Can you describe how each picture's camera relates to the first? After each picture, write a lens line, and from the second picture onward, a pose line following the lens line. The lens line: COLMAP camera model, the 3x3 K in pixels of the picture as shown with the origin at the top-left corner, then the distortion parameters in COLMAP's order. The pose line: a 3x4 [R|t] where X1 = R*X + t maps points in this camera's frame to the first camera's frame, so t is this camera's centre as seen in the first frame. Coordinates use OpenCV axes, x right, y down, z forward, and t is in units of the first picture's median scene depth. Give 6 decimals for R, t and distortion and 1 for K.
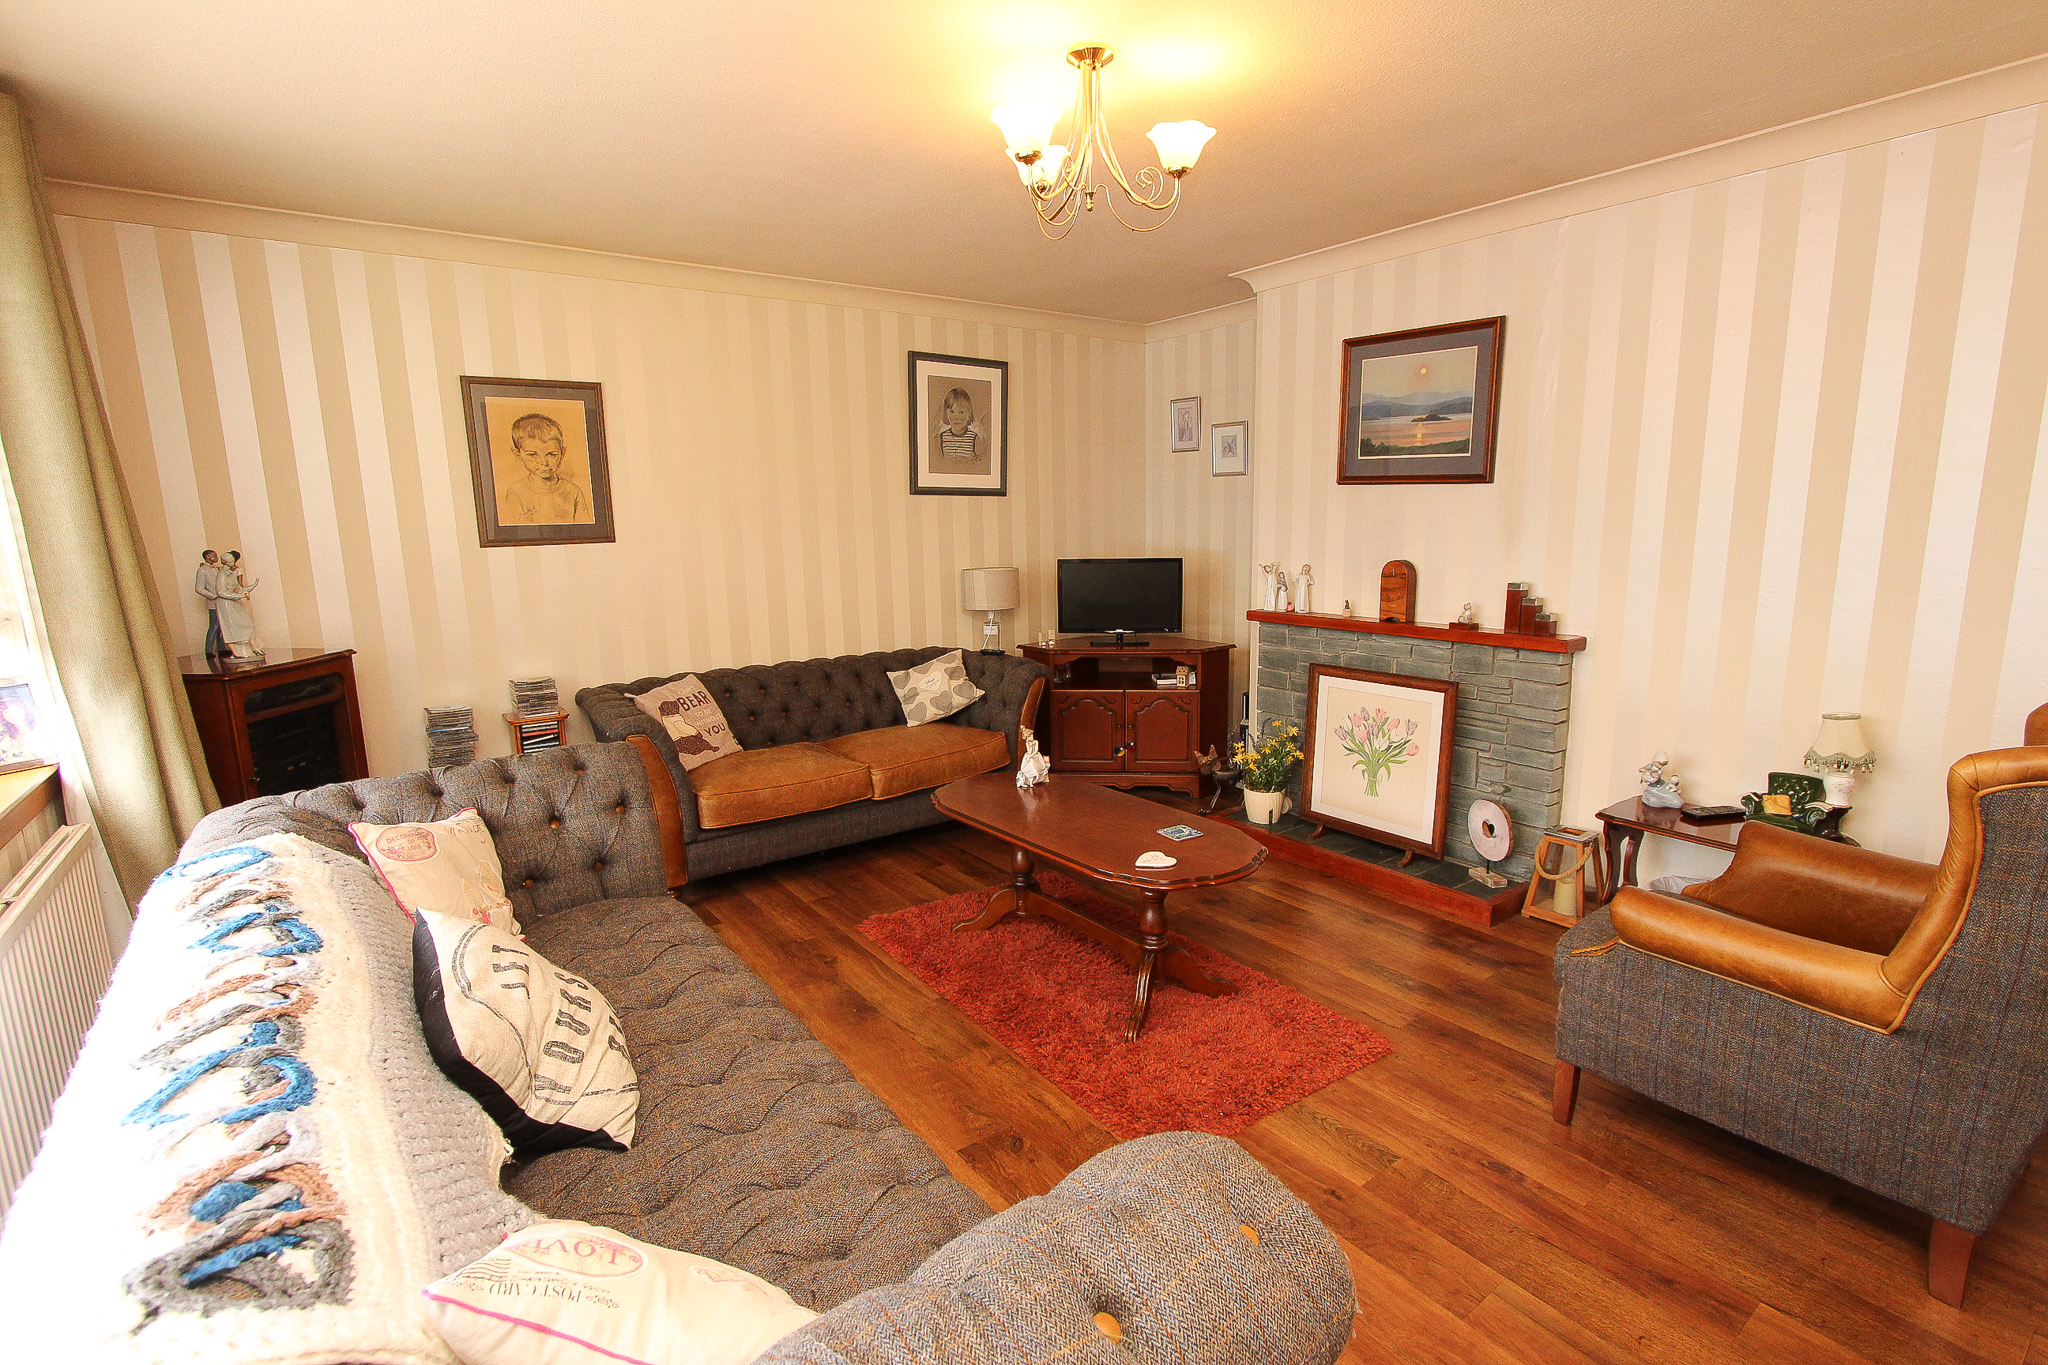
lens RADIAL K [[928.8, 0, 1024.0], [0, 928.8, 682.5], [0, 0, 1]] dist [-0.000750, -0.000091]
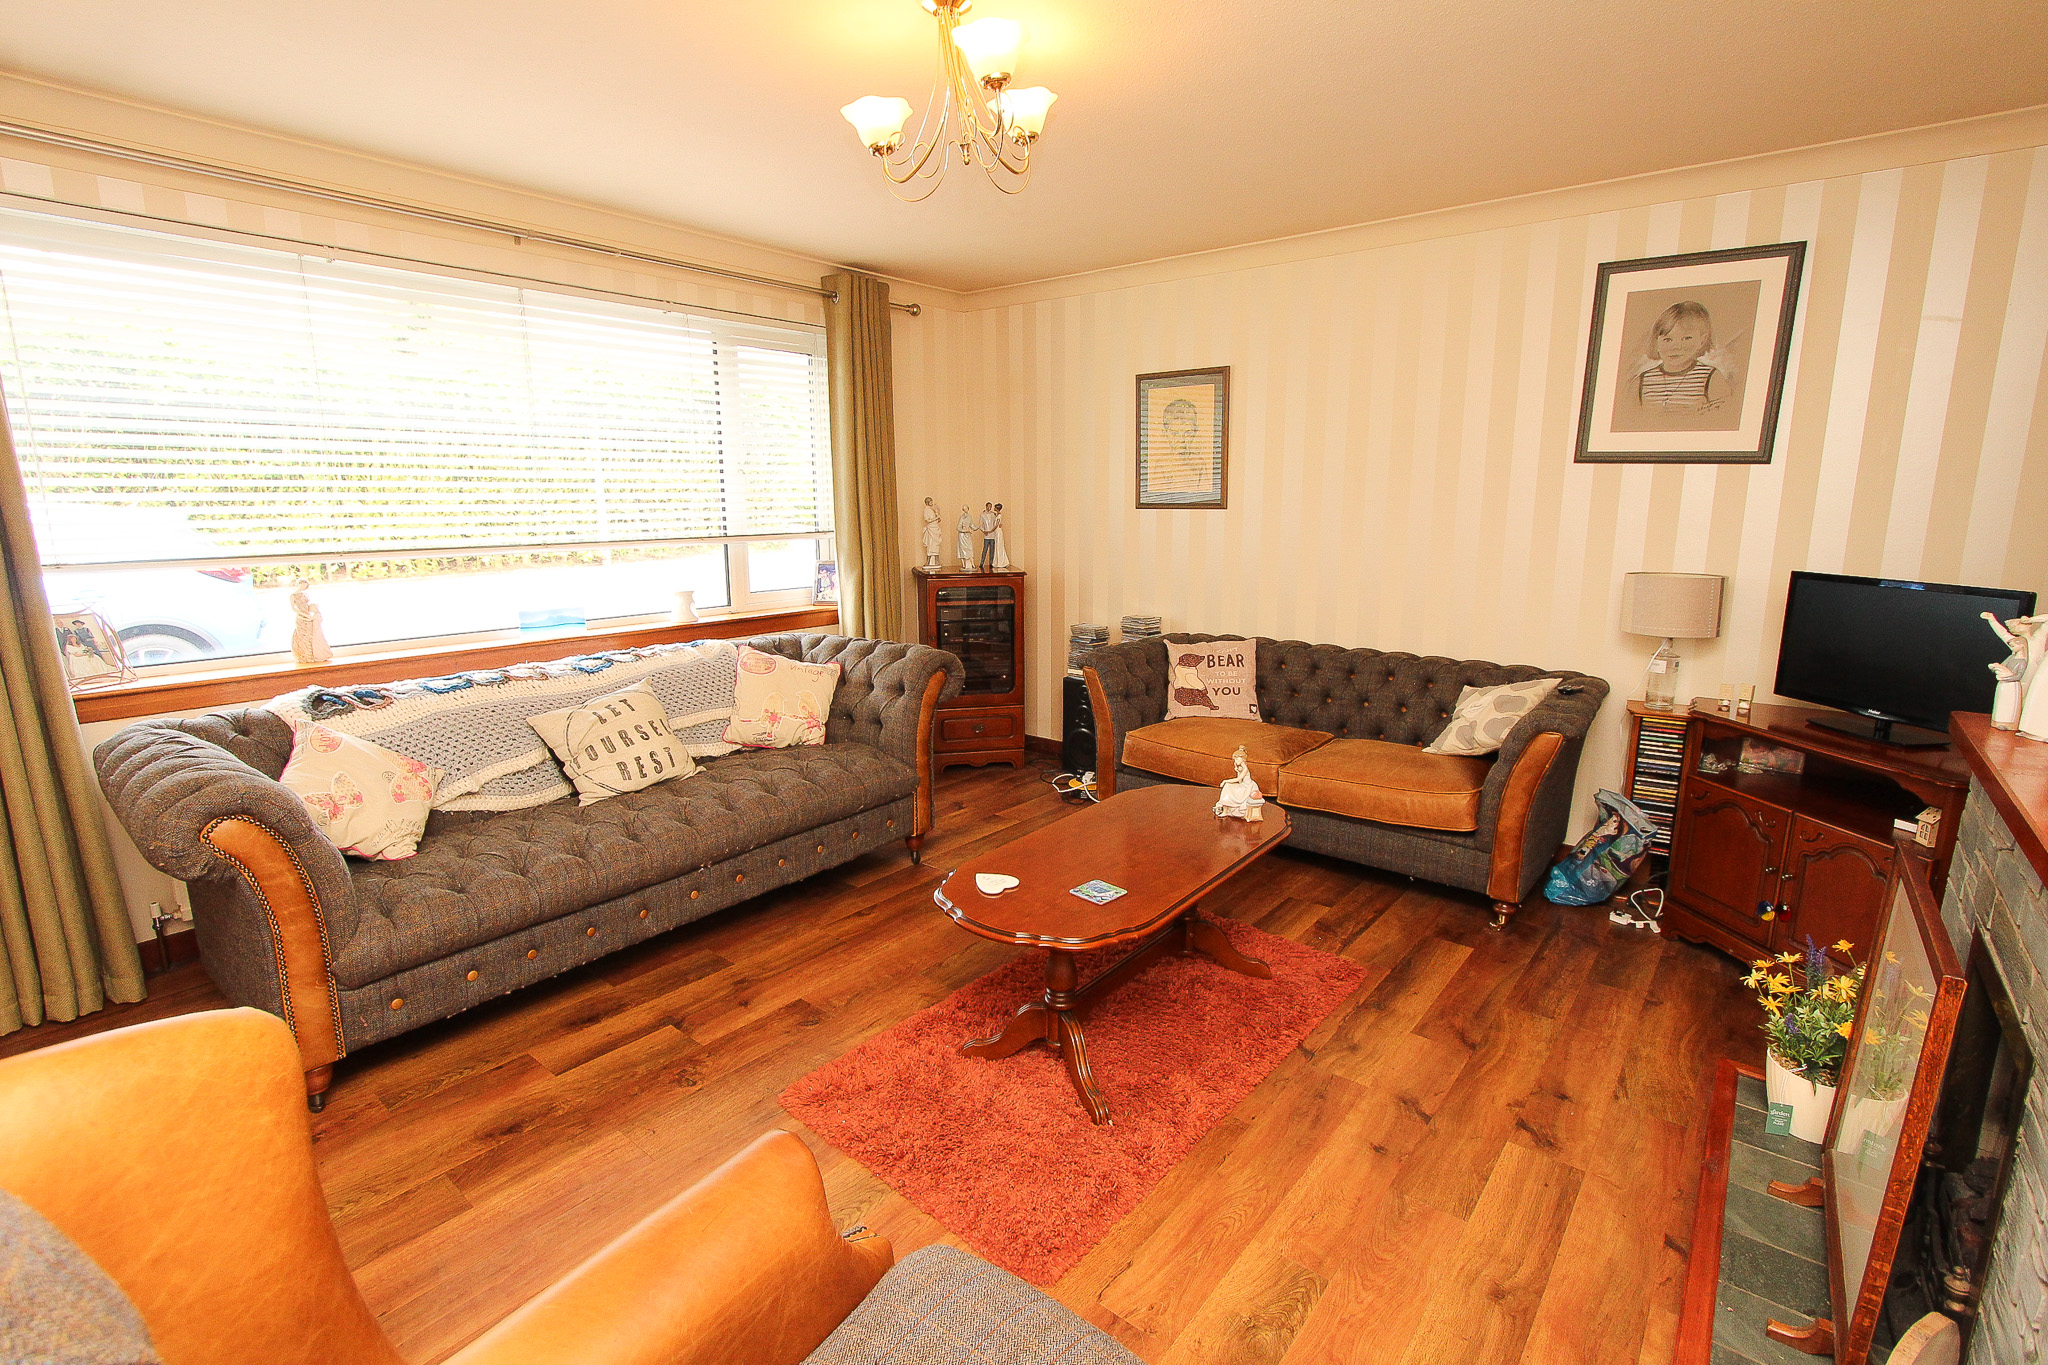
lens RADIAL K [[953.1, 0, 1024.0], [0, 953.1, 682.5], [0, 0, 1]] dist [-0.013503, -0.000214]
pose [[0.261147, 0.209903, -0.942201, 0.520046], [-0.176407, 0.970012, 0.167205, -0.082662], [0.949043, 0.122546, 0.290344, 0.393148]]
